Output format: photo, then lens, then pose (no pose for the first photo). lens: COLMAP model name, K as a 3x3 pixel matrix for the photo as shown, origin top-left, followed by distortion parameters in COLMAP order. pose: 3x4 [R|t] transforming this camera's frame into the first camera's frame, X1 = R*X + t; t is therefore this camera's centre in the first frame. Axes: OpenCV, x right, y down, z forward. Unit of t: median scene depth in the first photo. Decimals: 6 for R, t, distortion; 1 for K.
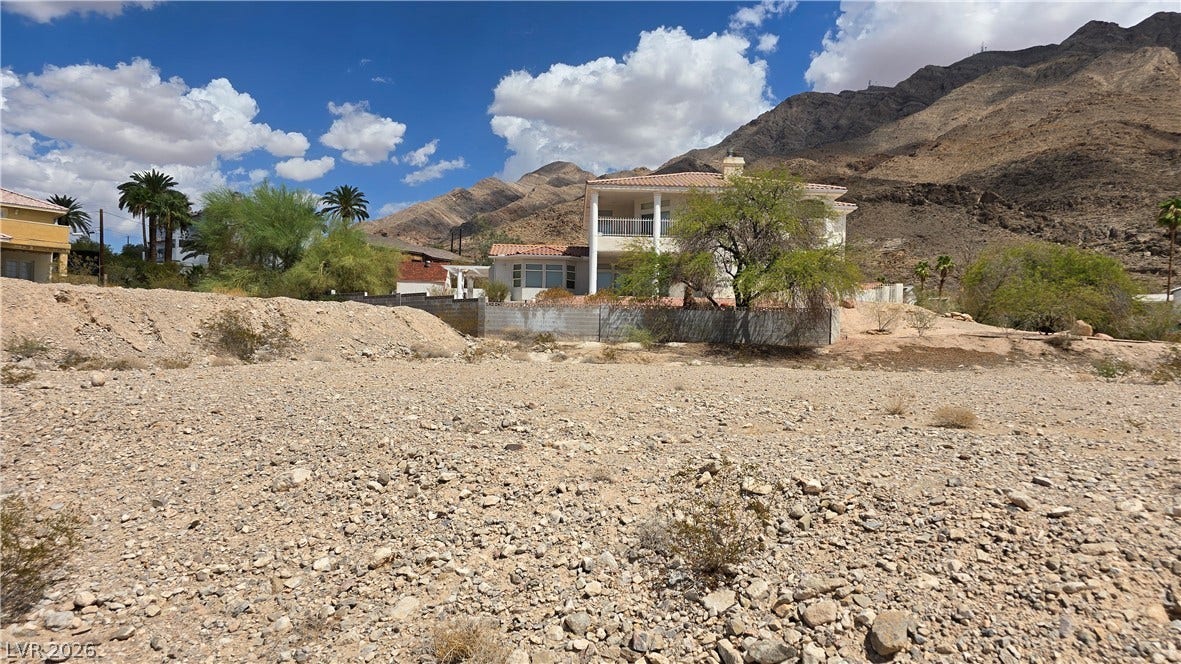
lens RADIAL K [[783.6, 0, 599.2], [0, 783.6, 336.5], [0, 0, 1]] dist [0.074209, -0.065804]
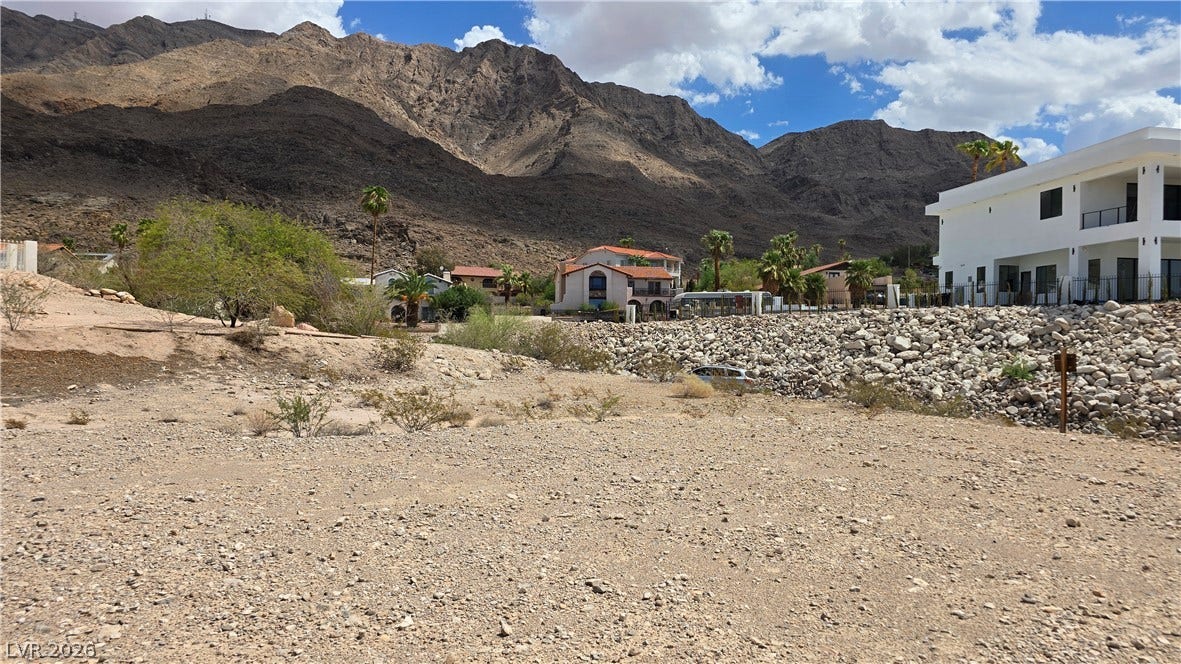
lens RADIAL K [[783.6, 0, 603.9], [0, 783.6, 343.1], [0, 0, 1]] dist [0.074209, -0.065804]
pose [[0.615283, -0.016587, 0.788132, 0.207082], [-0.013824, 0.999398, 0.031825, -0.014260], [-0.788185, -0.030476, 0.614683, 0.305657]]
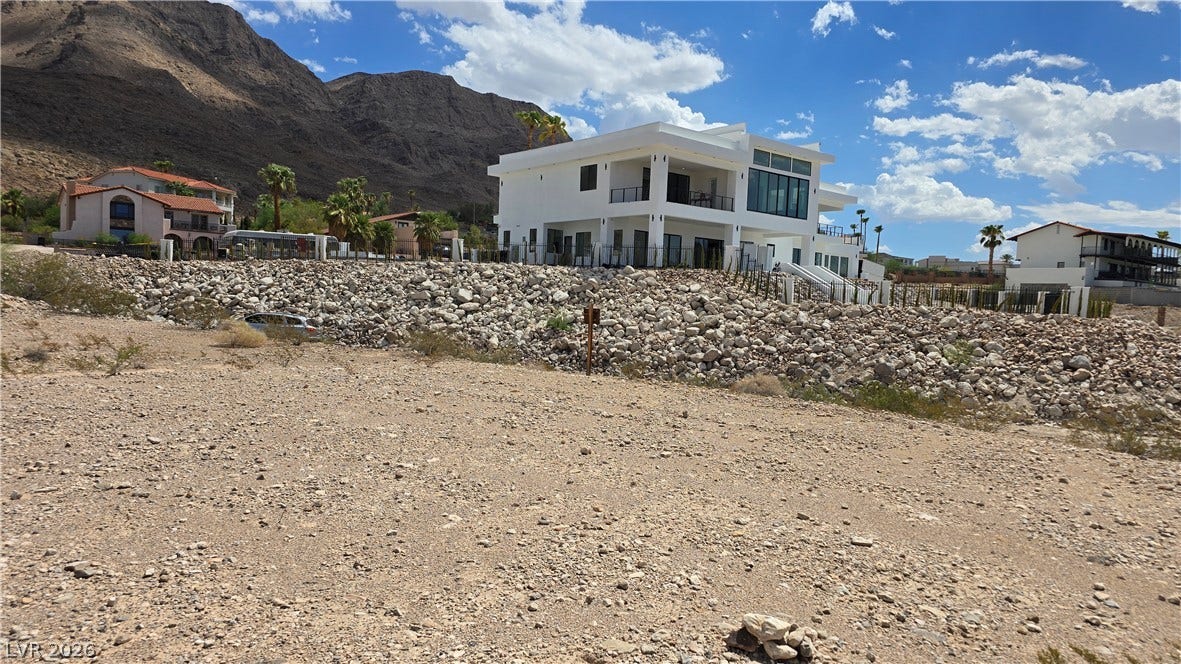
lens RADIAL K [[783.6, 0, 601.0], [0, 783.6, 341.7], [0, 0, 1]] dist [0.074209, -0.065804]
pose [[0.133110, -0.064383, 0.989008, 0.211378], [-0.061952, 0.995396, 0.073137, -0.013609], [-0.989163, -0.071006, 0.128509, 0.303139]]
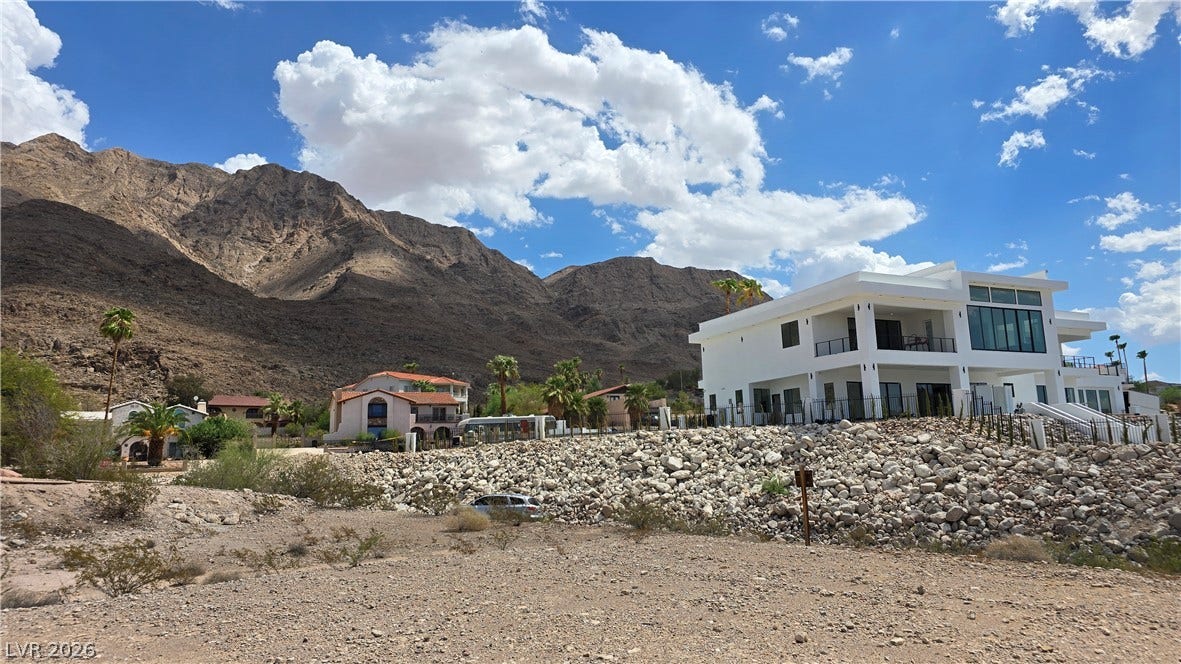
lens RADIAL K [[783.6, 0, 599.7], [0, 783.6, 321.5], [0, 0, 1]] dist [0.074209, -0.065804]
pose [[0.392480, 0.134920, 0.909811, 0.214214], [0.015651, 0.988059, -0.153276, -0.015497], [-0.919627, 0.074397, 0.385682, 0.297425]]
